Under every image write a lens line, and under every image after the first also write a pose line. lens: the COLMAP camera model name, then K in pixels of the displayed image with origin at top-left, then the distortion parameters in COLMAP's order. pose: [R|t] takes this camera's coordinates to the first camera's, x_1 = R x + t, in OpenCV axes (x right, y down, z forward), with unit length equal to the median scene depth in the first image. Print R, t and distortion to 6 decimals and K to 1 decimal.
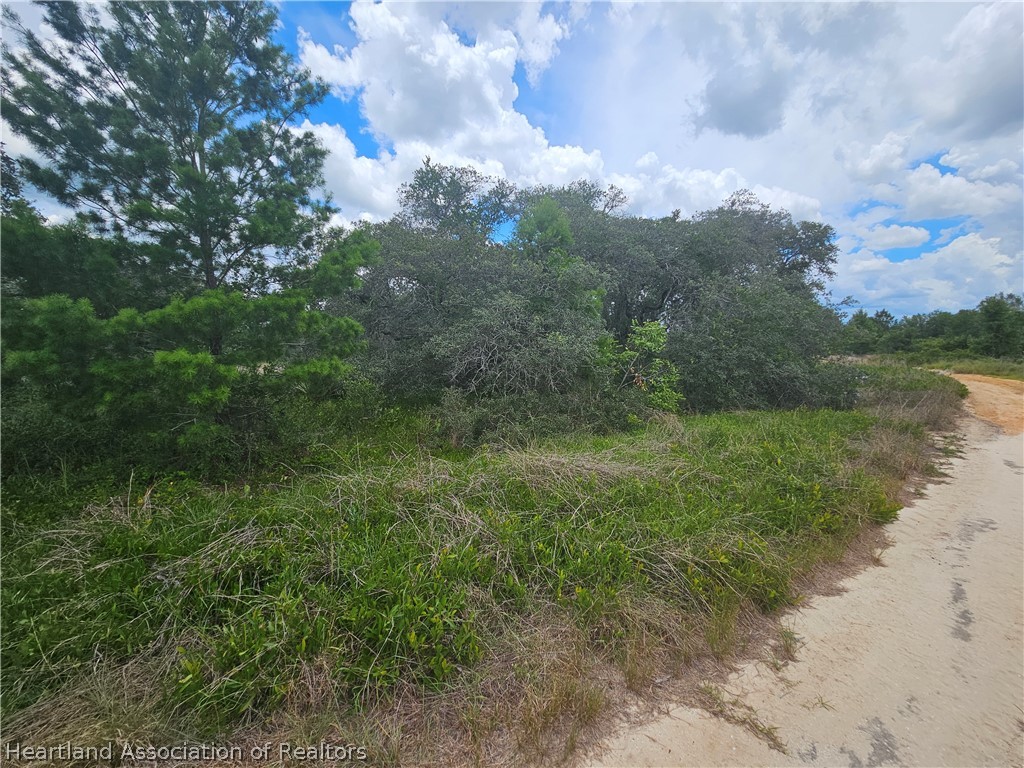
lens RADIAL K [[419.0, 0, 510.3], [0, 419.0, 380.5], [0, 0, 1]] dist [-0.003006, 0.002129]
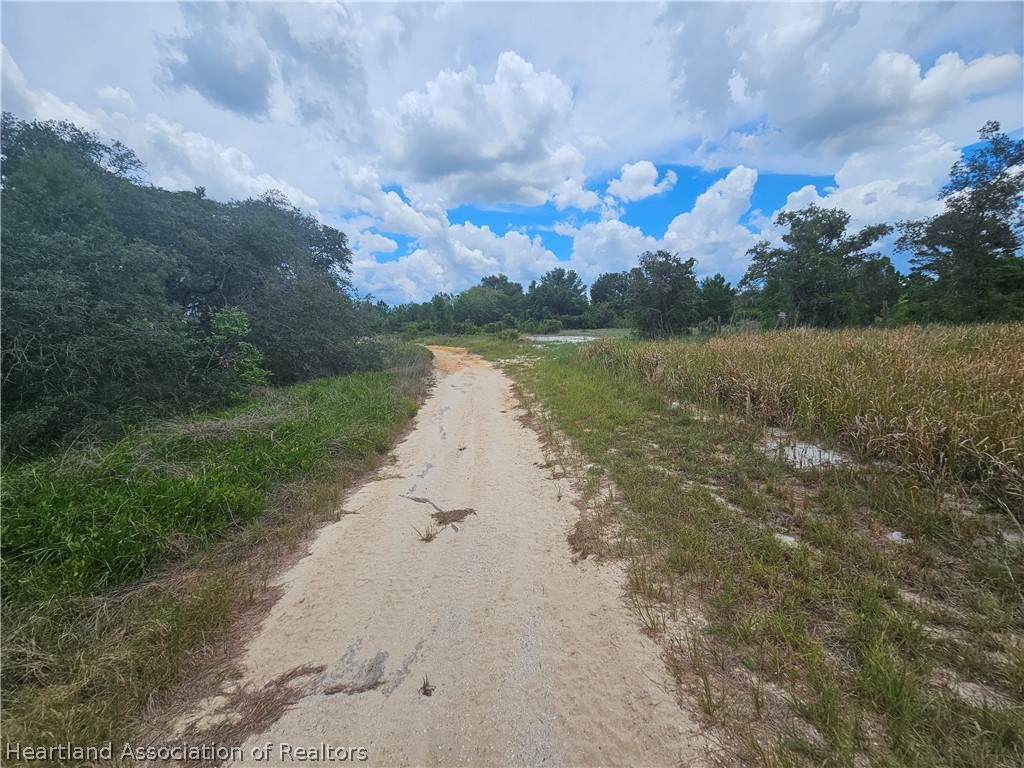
lens RADIAL K [[416.8, 0, 527.2], [0, 416.8, 393.7], [0, 0, 1]] dist [0.000536, -0.000114]
pose [[0.492779, -0.149743, 0.857173, -0.285986], [0.090288, 0.988563, 0.120791, 0.021797], [-0.865458, 0.017869, 0.500663, -0.253709]]
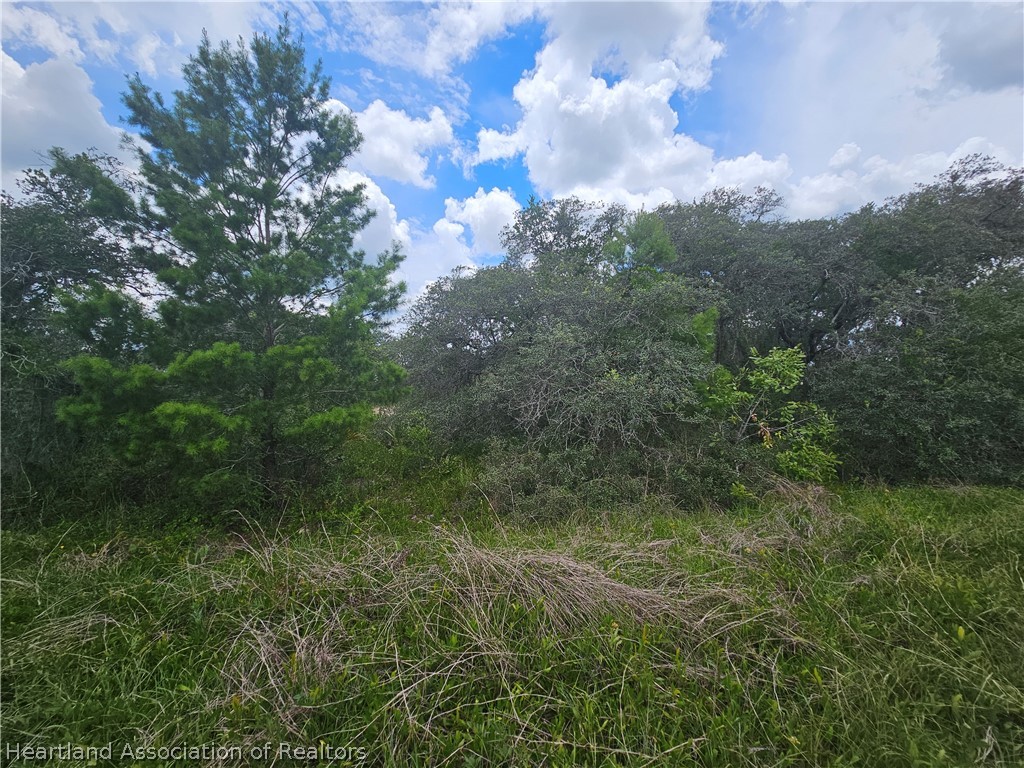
lens RADIAL K [[419.0, 0, 513.0], [0, 419.0, 389.0], [0, 0, 1]] dist [-0.003006, 0.002129]
pose [[0.923503, -0.019930, -0.383072, 0.212613], [-0.009171, 0.997217, -0.073992, -0.020231], [0.383481, 0.071845, 0.920750, 0.201491]]
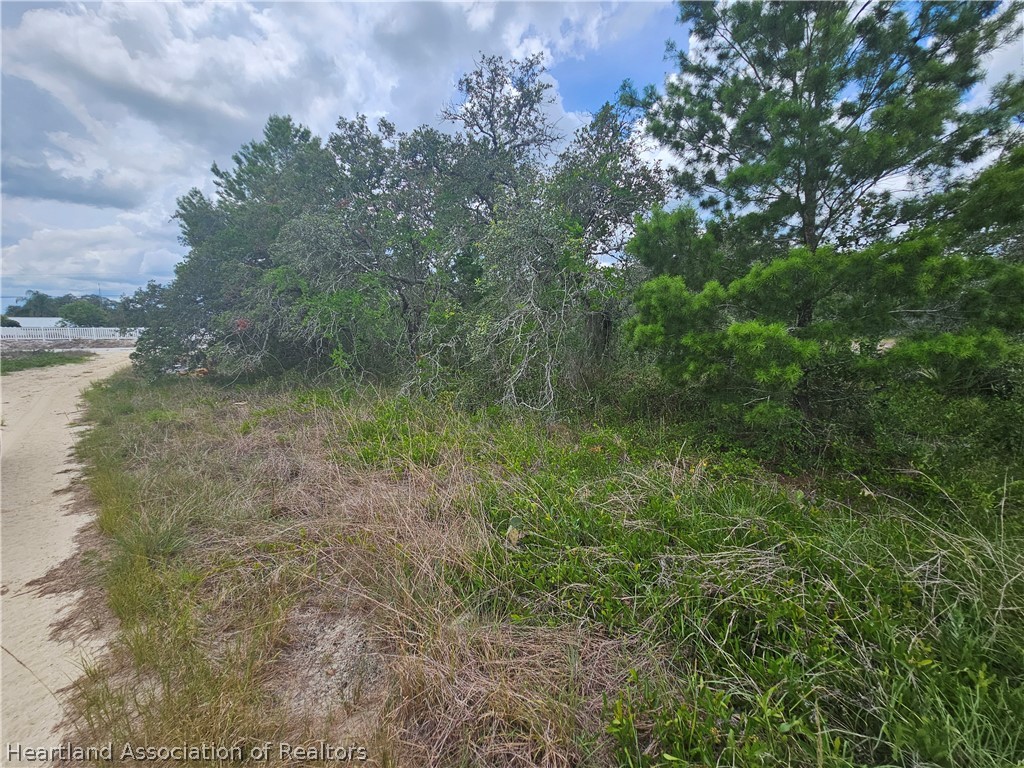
lens RADIAL K [[419.0, 0, 518.6], [0, 419.0, 386.4], [0, 0, 1]] dist [-0.003006, 0.002129]
pose [[0.297818, 0.123709, -0.946573, -0.032353], [-0.052362, 0.992192, 0.113196, -0.004999], [0.953186, 0.015853, 0.301970, 0.135578]]
